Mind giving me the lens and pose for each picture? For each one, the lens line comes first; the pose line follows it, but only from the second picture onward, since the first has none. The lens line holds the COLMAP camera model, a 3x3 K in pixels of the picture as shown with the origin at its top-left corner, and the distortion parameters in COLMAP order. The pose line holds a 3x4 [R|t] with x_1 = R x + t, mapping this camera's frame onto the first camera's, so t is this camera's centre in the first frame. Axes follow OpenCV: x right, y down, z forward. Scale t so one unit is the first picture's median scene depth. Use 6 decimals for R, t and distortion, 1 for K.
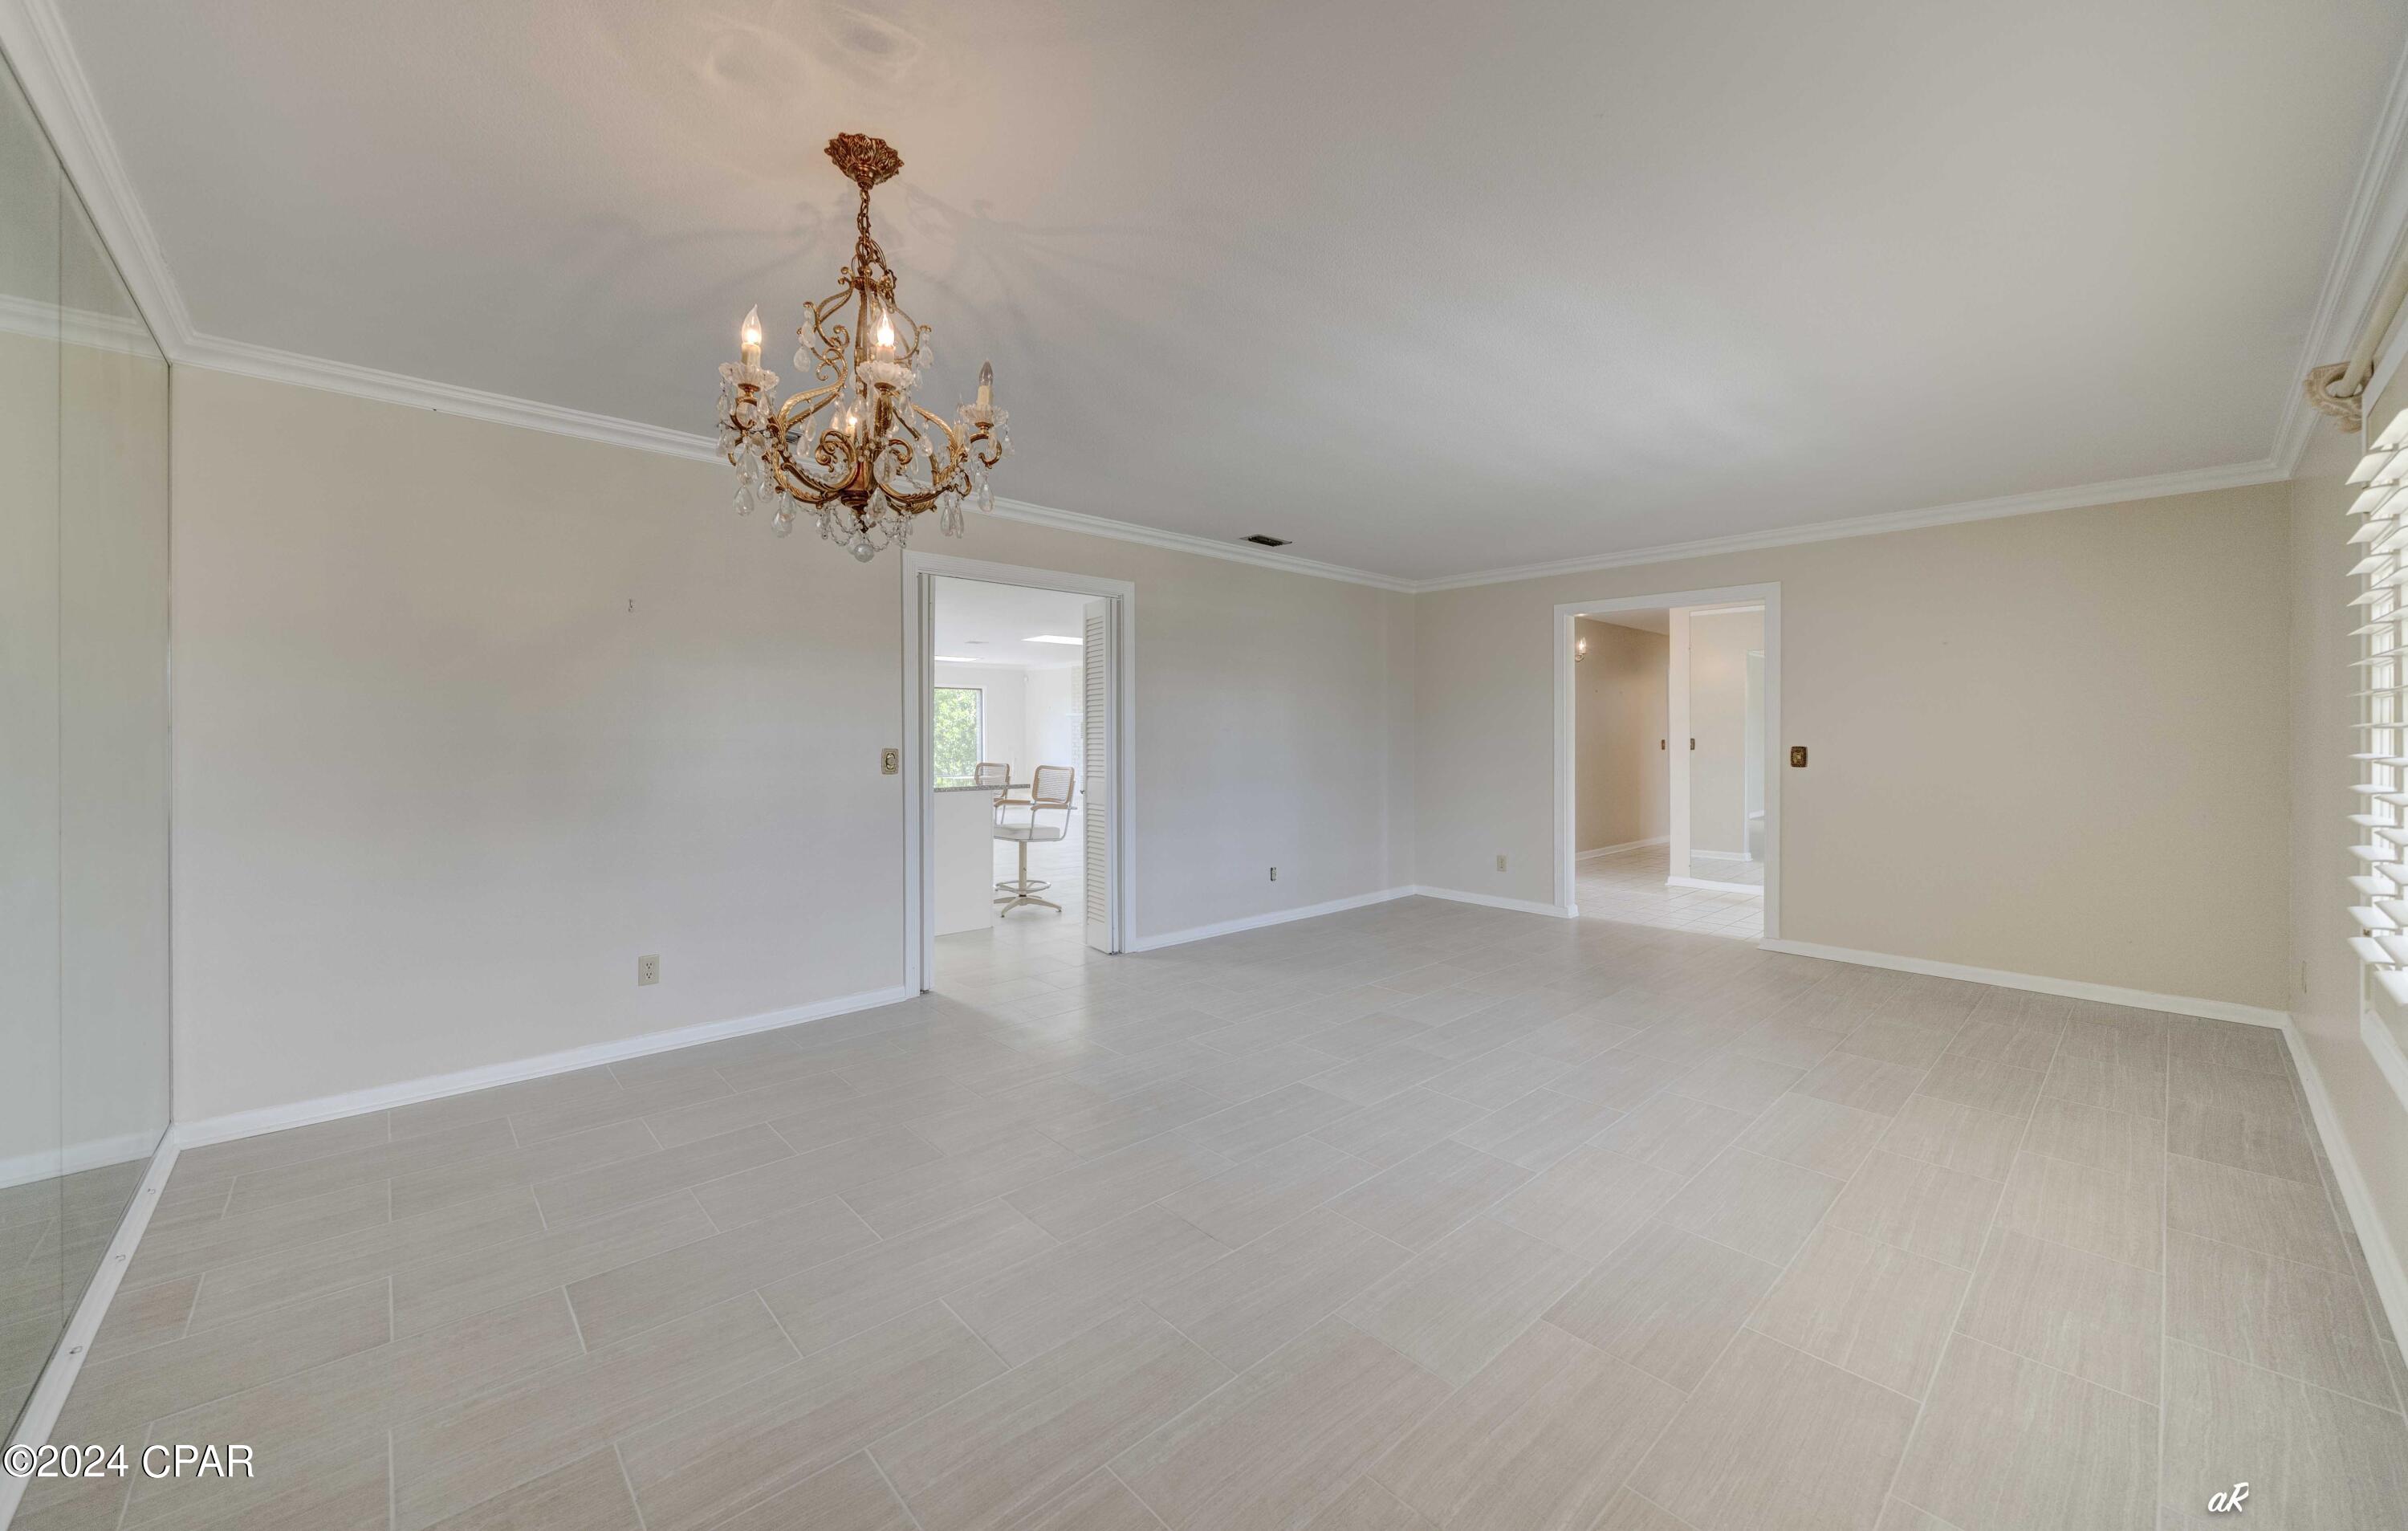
lens RADIAL K [[897.9, 0, 1203.7], [0, 897.9, 754.1], [0, 0, 1]] dist [-0.000133, -0.000016]
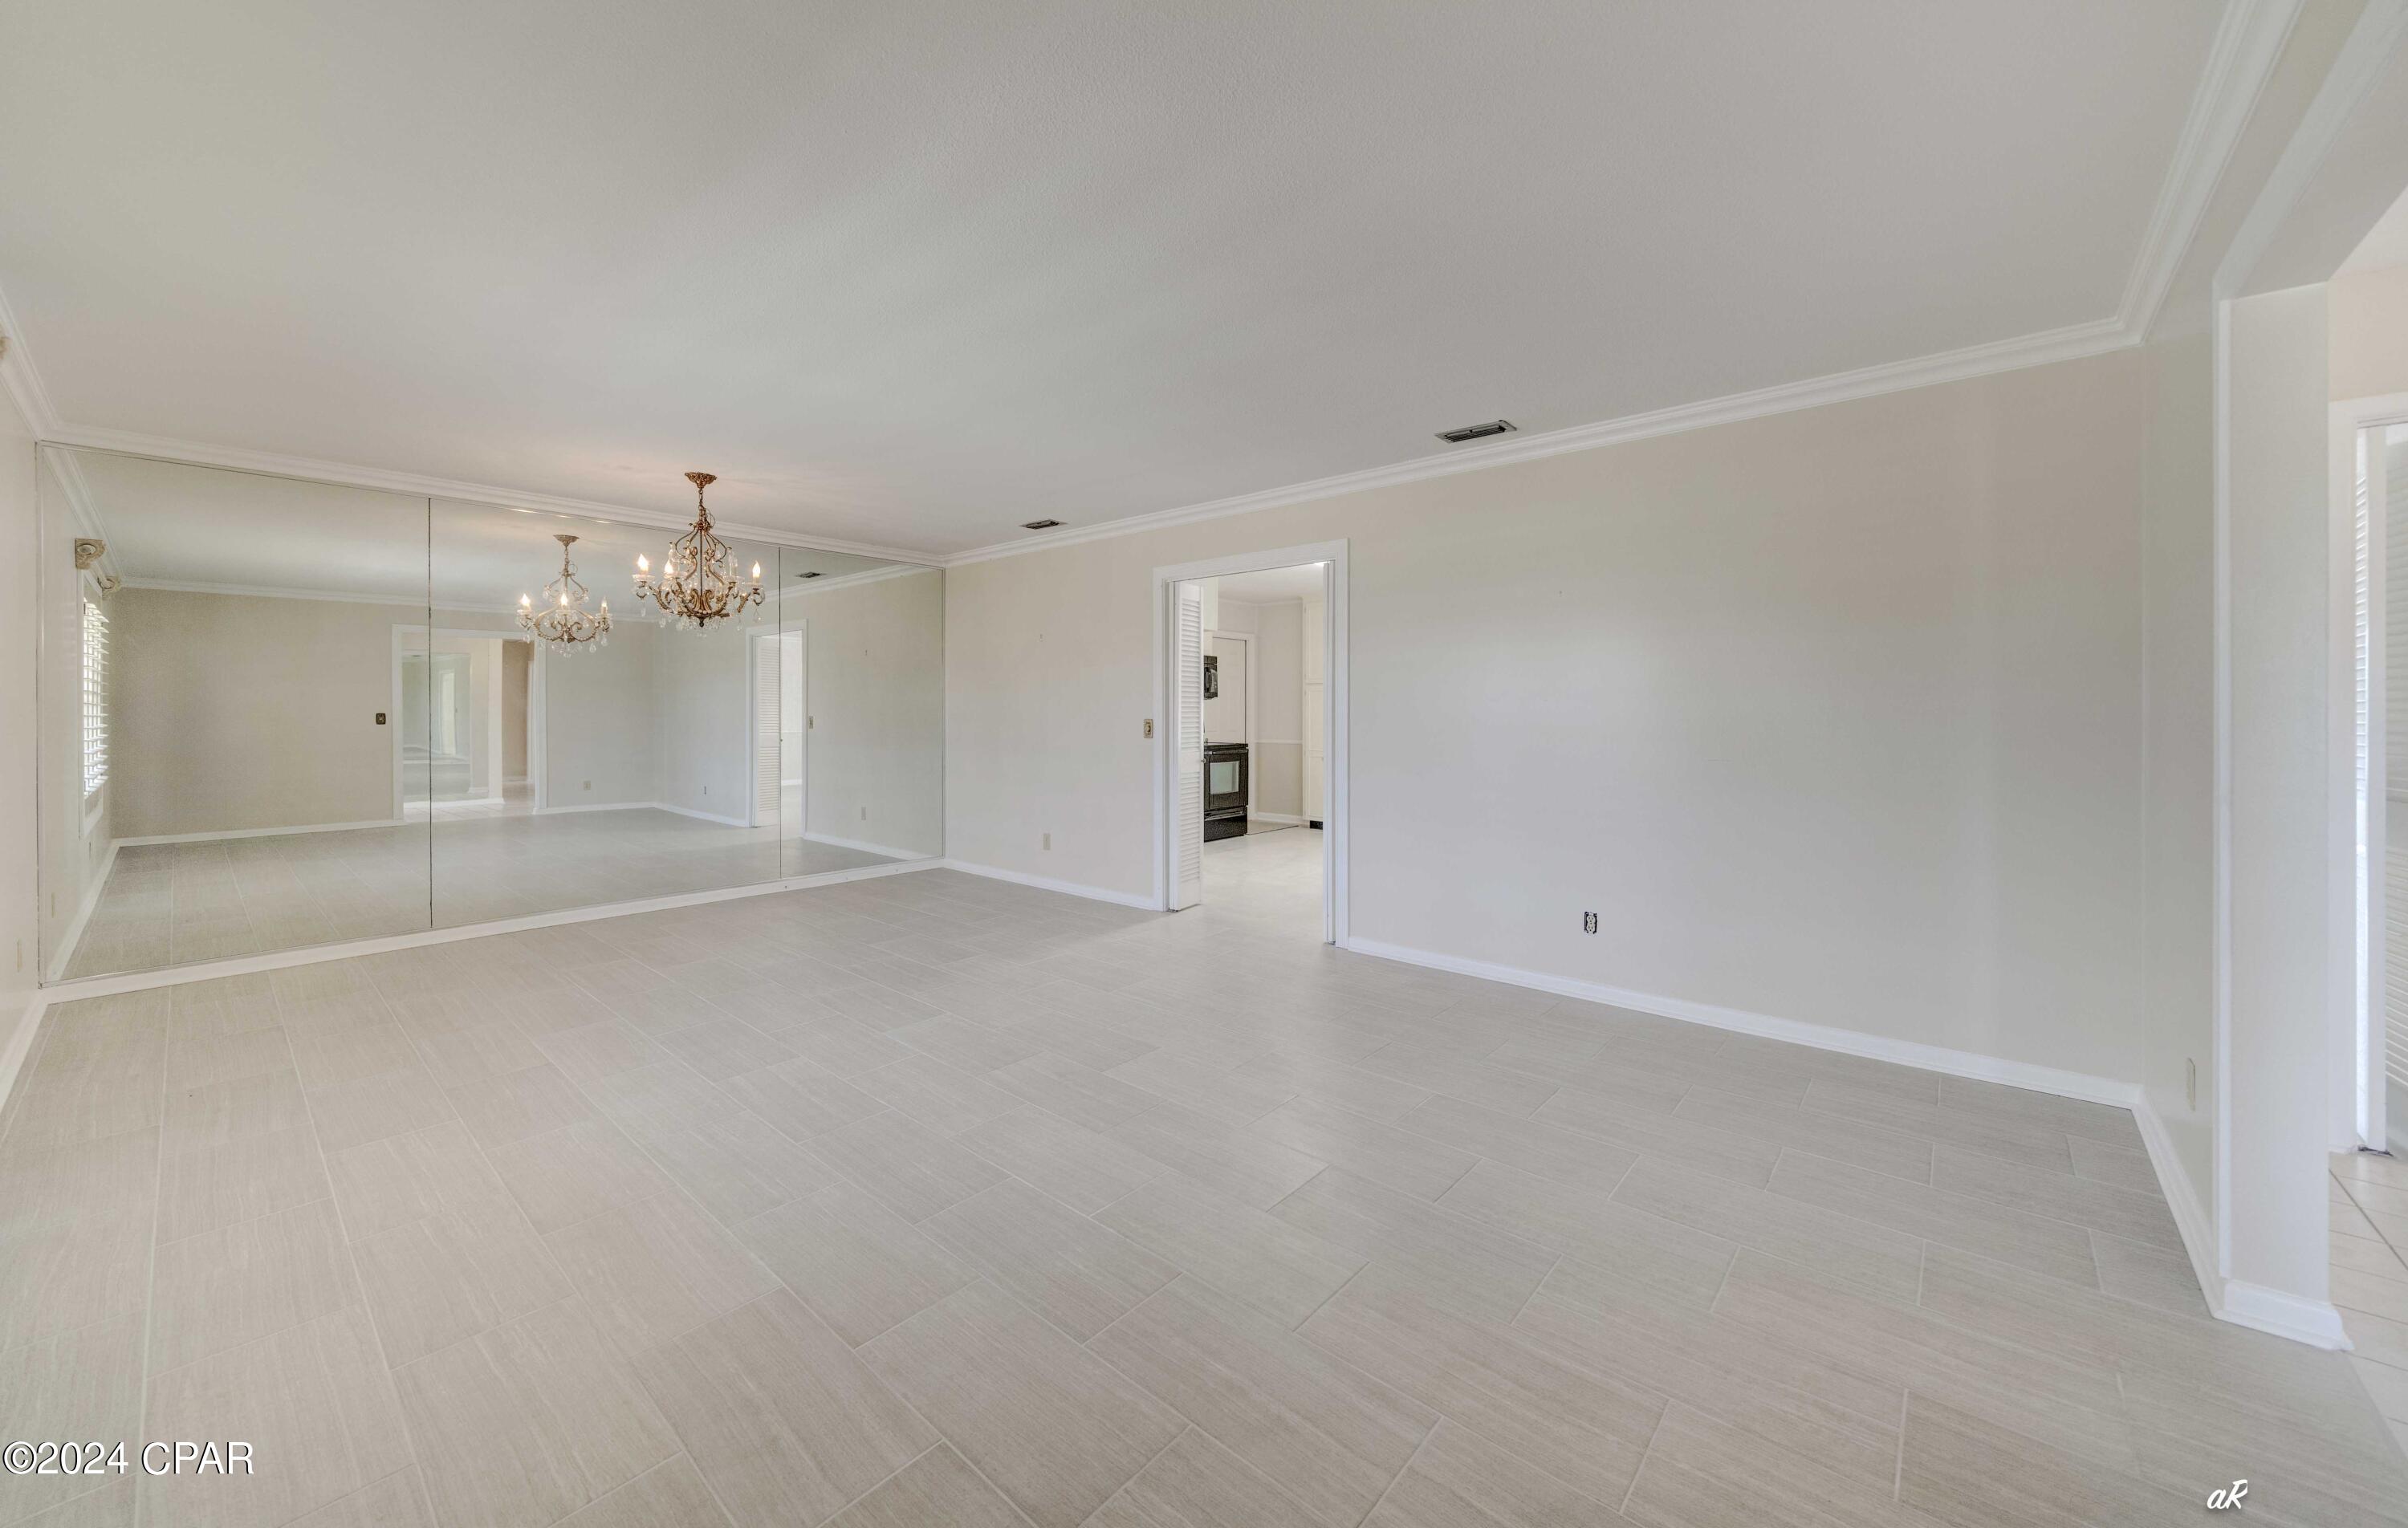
lens RADIAL K [[888.6, 0, 1177.3], [0, 888.6, 711.6], [0, 0, 1]] dist [0.001303, 0.000020]
pose [[0.090109, -0.002472, -0.995929, 0.969621], [-0.017947, 0.999831, -0.004106, -0.012621], [0.995770, 0.018244, 0.090050, 0.914796]]
